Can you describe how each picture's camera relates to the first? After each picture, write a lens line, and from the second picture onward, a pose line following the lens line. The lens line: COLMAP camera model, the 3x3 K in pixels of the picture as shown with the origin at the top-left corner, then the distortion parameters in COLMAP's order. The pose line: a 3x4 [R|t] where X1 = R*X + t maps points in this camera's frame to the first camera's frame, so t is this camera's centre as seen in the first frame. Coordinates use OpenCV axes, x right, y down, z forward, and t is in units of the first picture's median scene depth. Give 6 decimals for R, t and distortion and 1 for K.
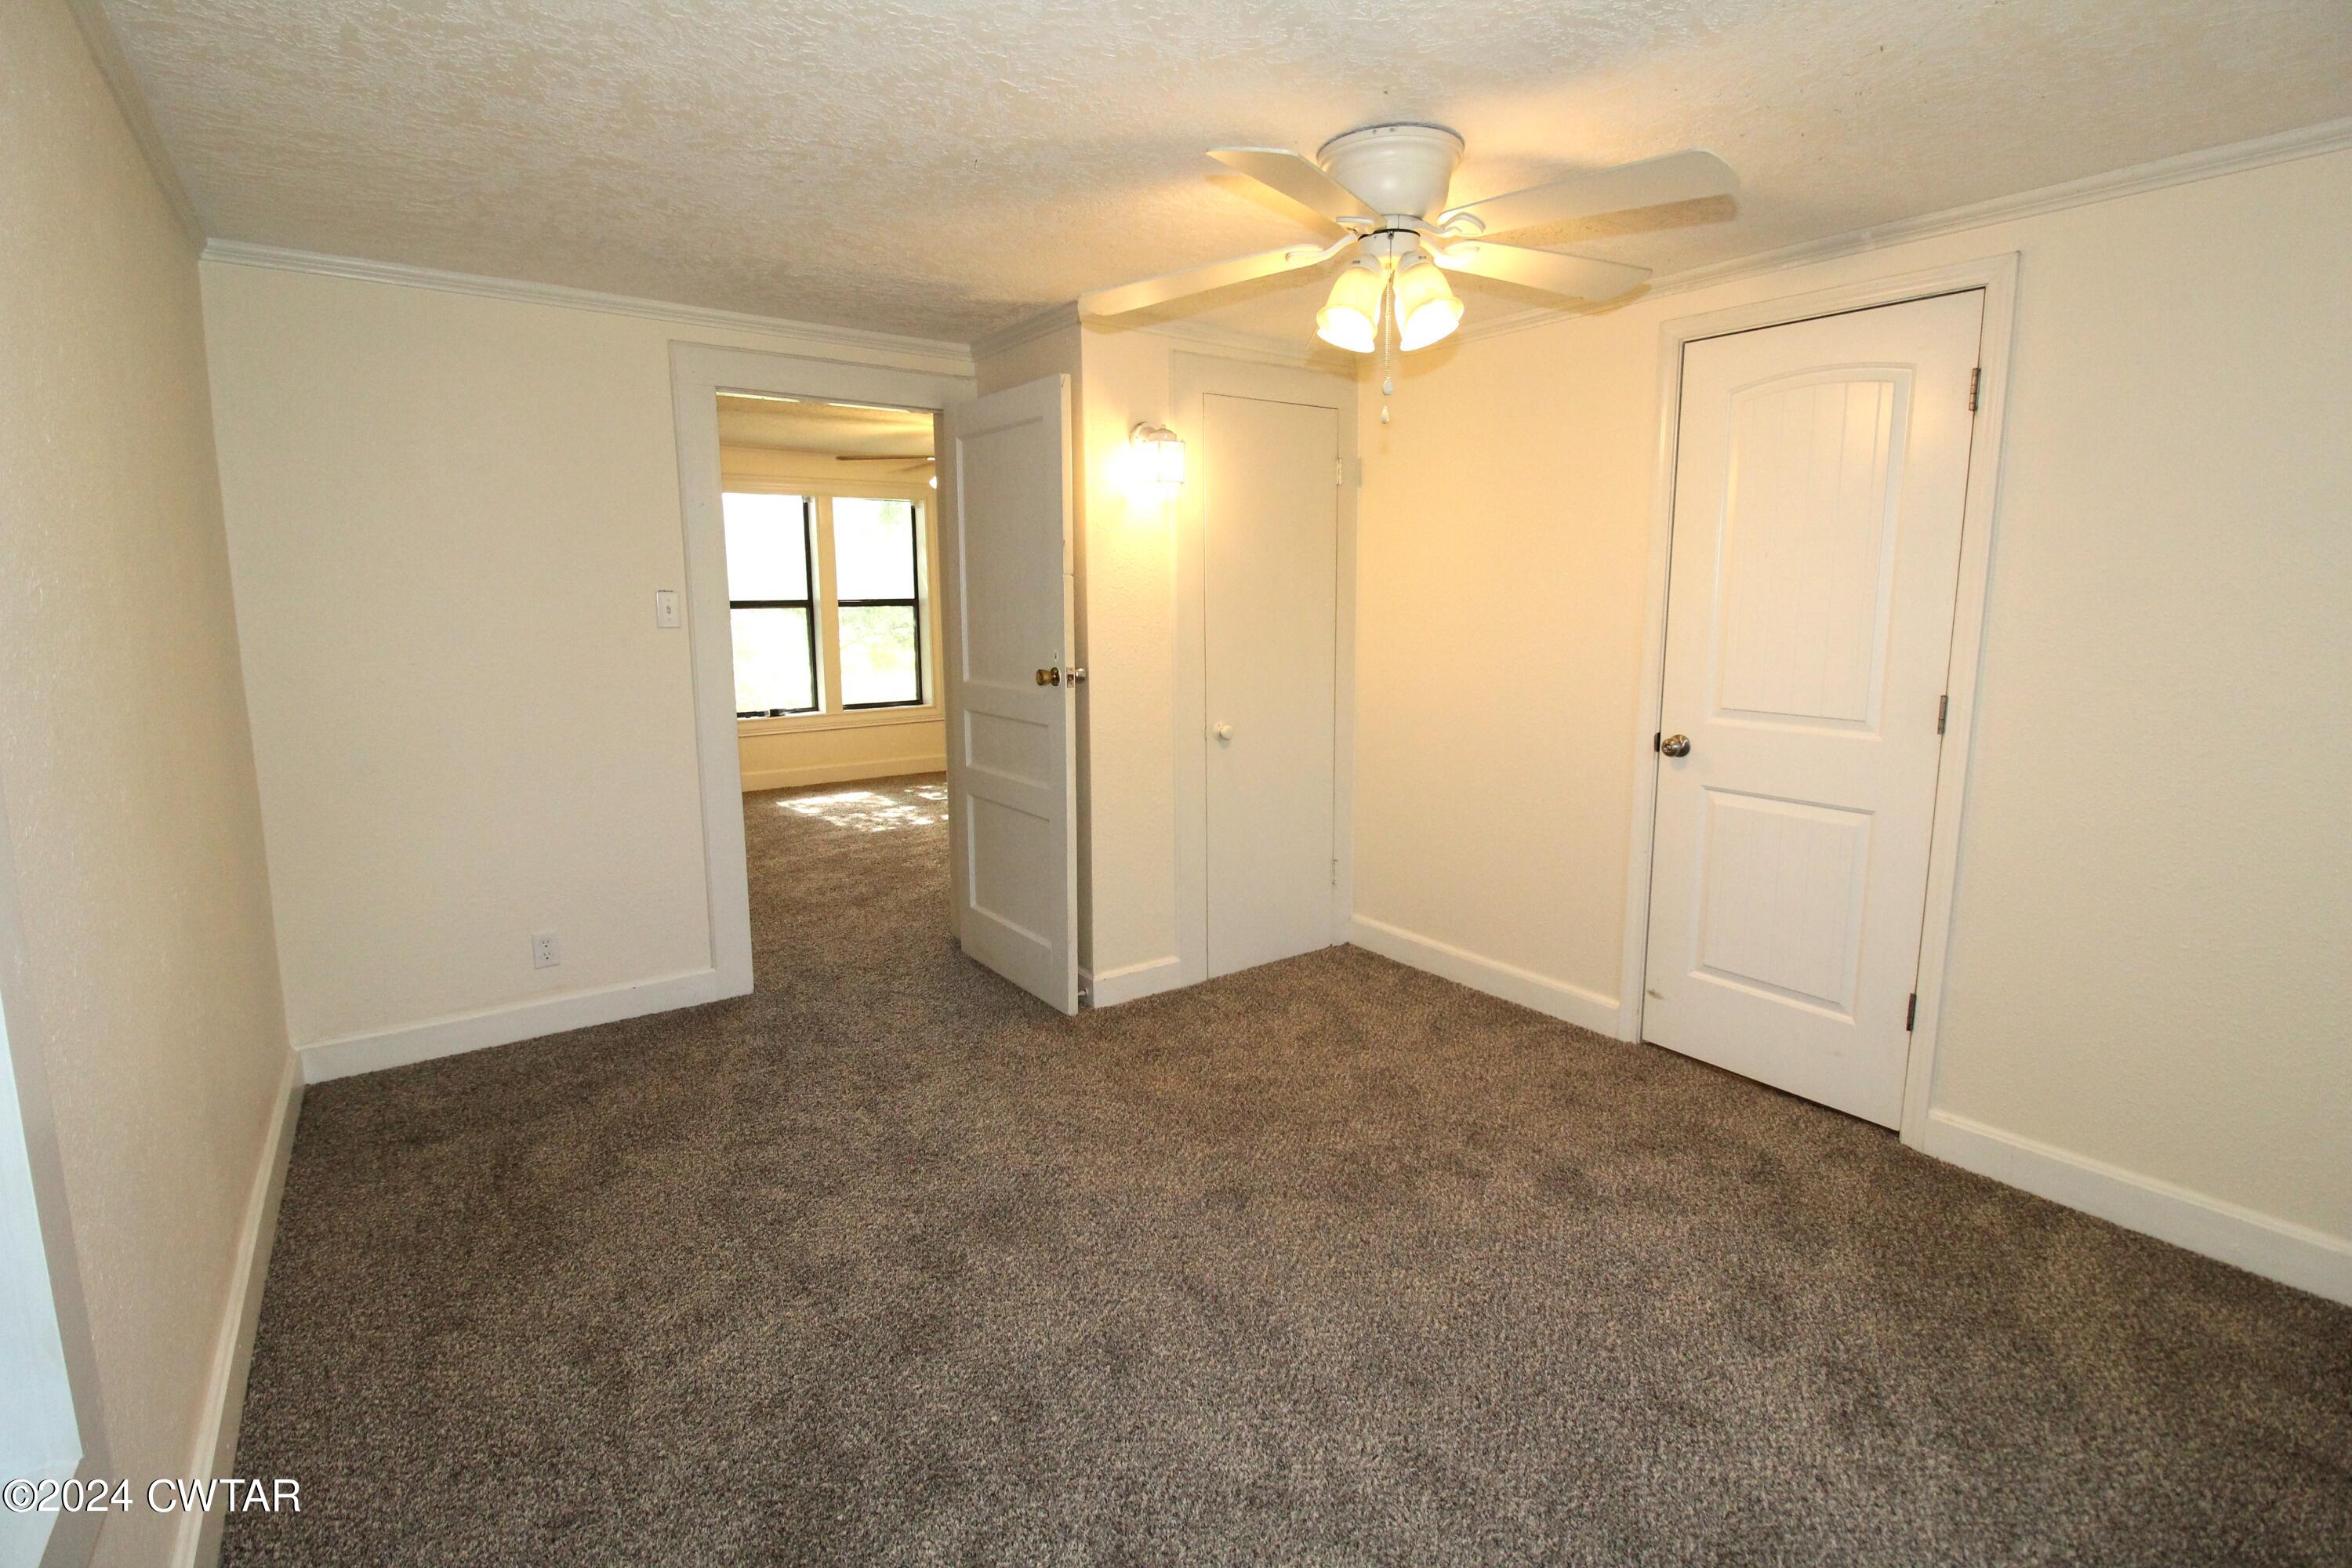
lens RADIAL K [[1089.8, 0, 1180.3], [0, 1089.8, 751.4], [0, 0, 1]] dist [-0.000705, -0.010979]
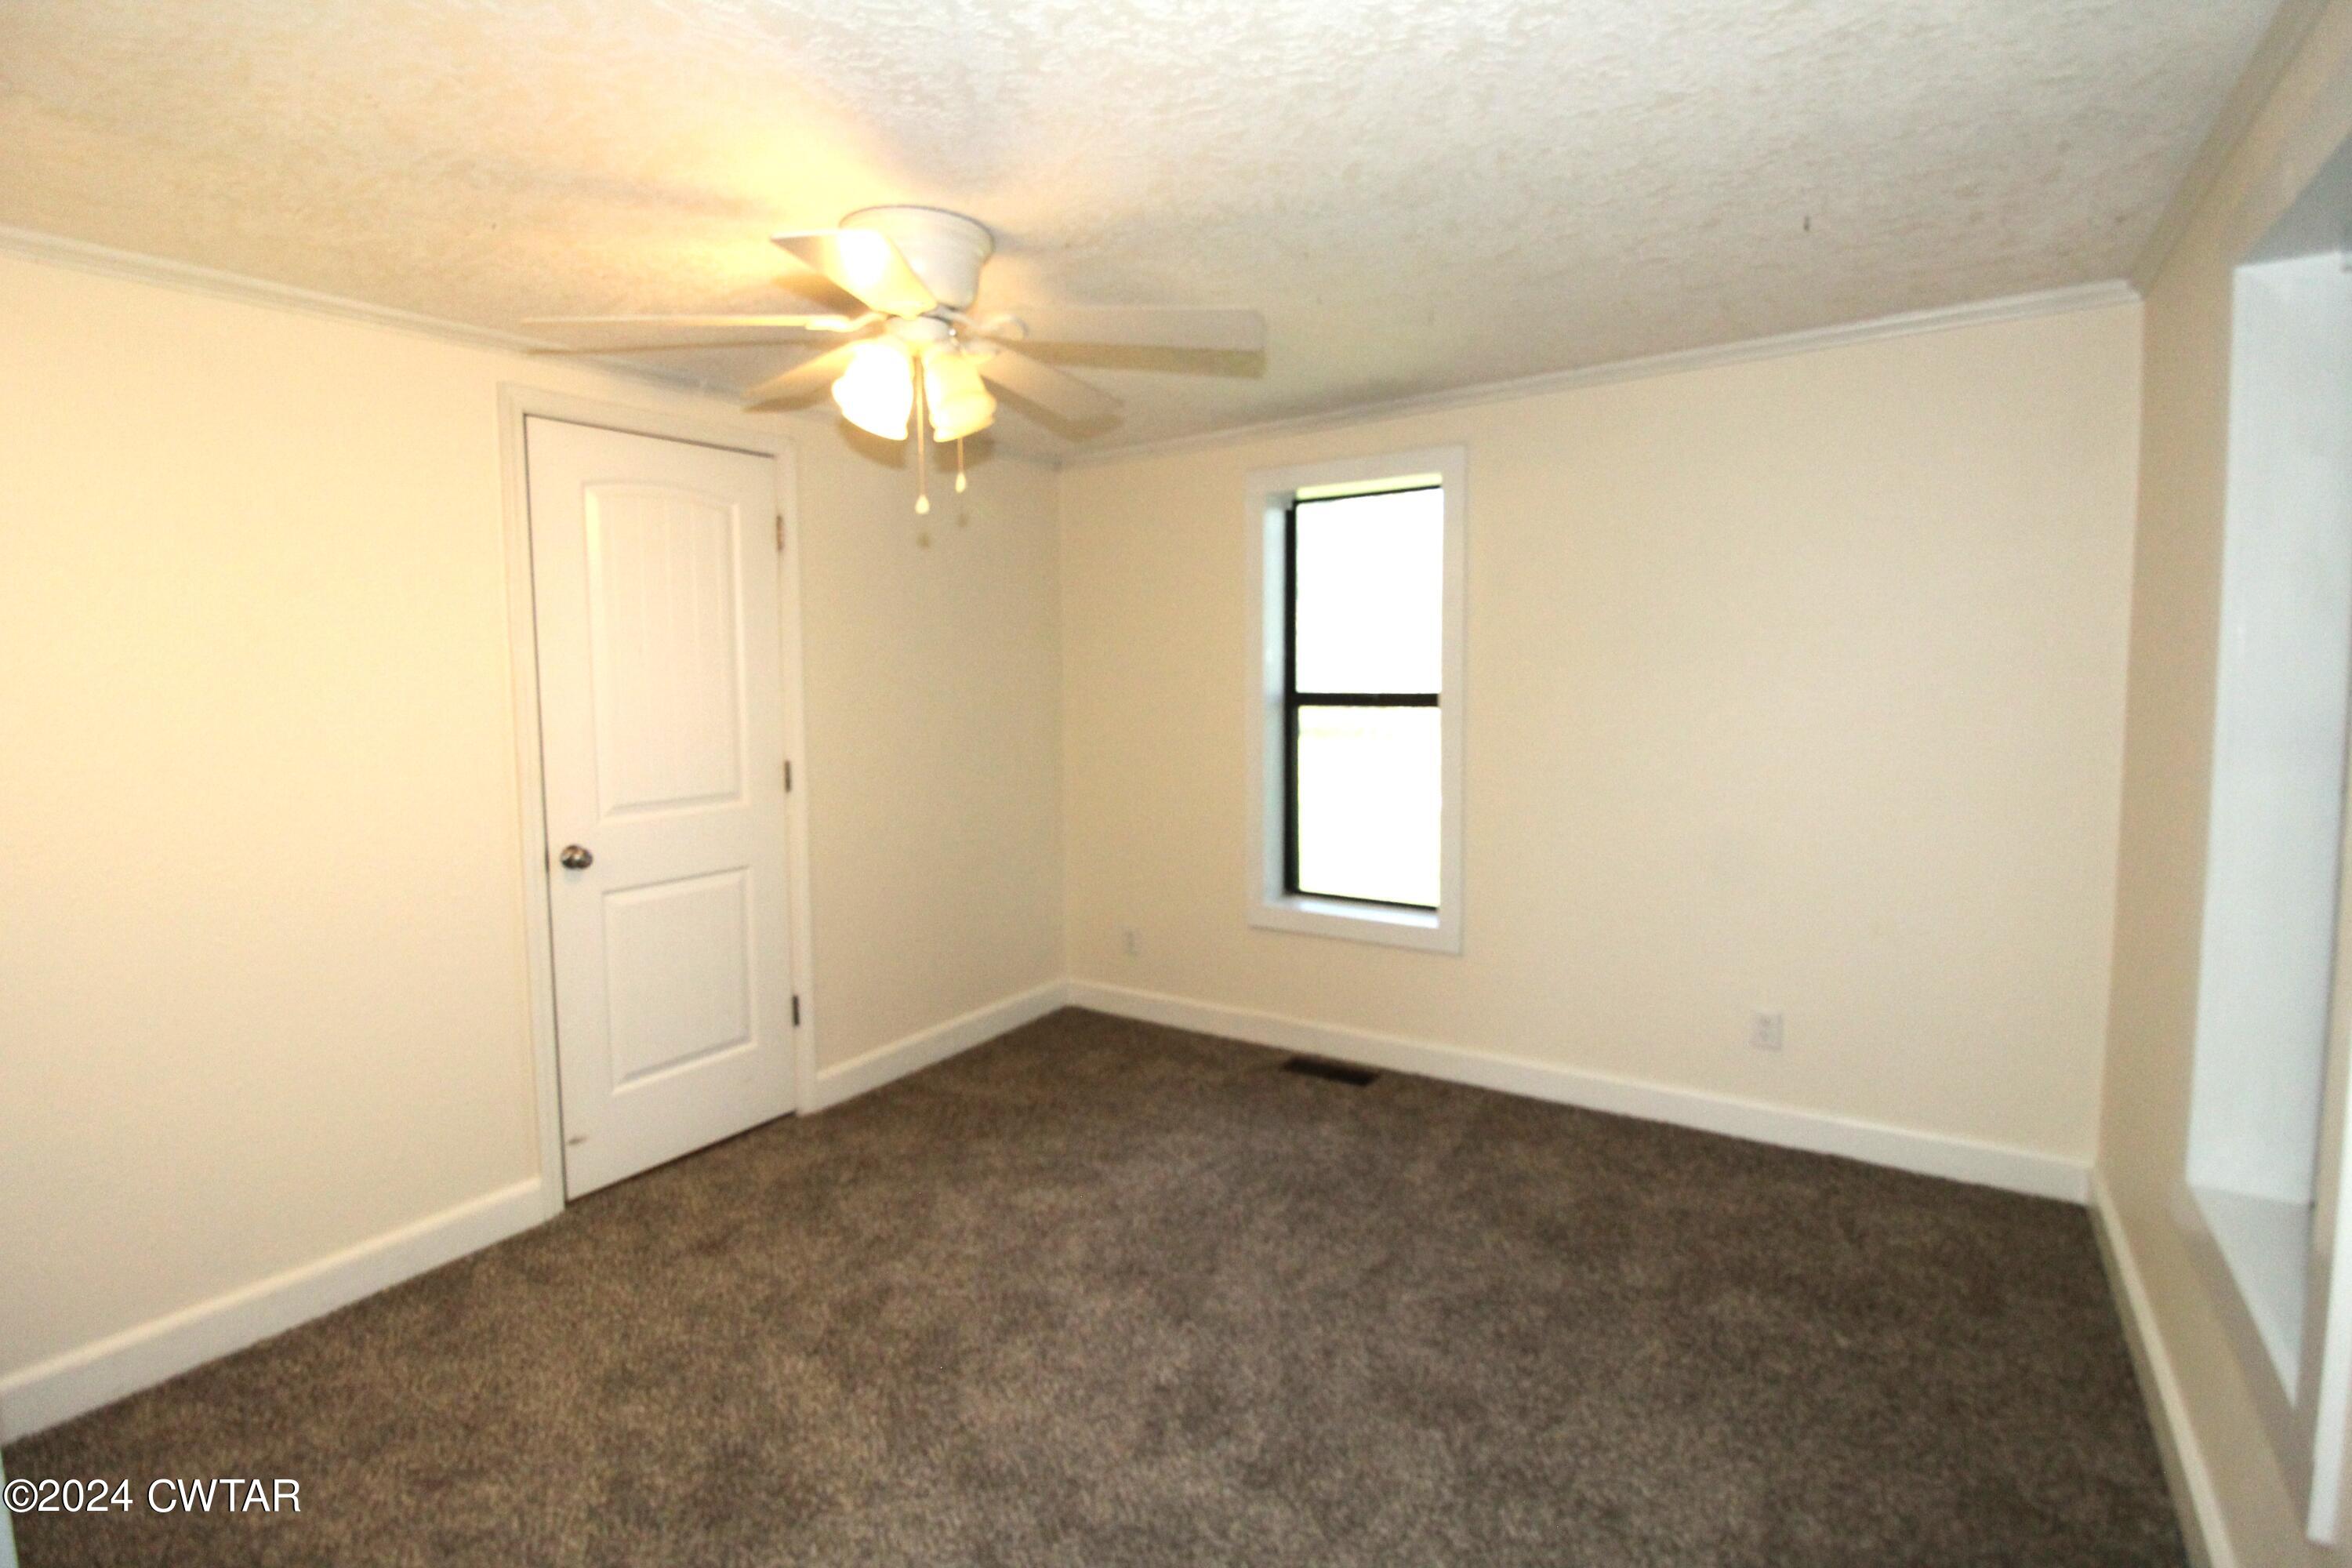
lens RADIAL K [[1089.8, 0, 1180.3], [0, 1089.8, 751.4], [0, 0, 1]] dist [-0.000705, -0.010979]
pose [[-0.359778, -0.067878, 0.930566, -0.630073], [0.143252, 0.981507, 0.126978, -0.150044], [-0.921975, 0.178990, -0.343401, 0.925752]]
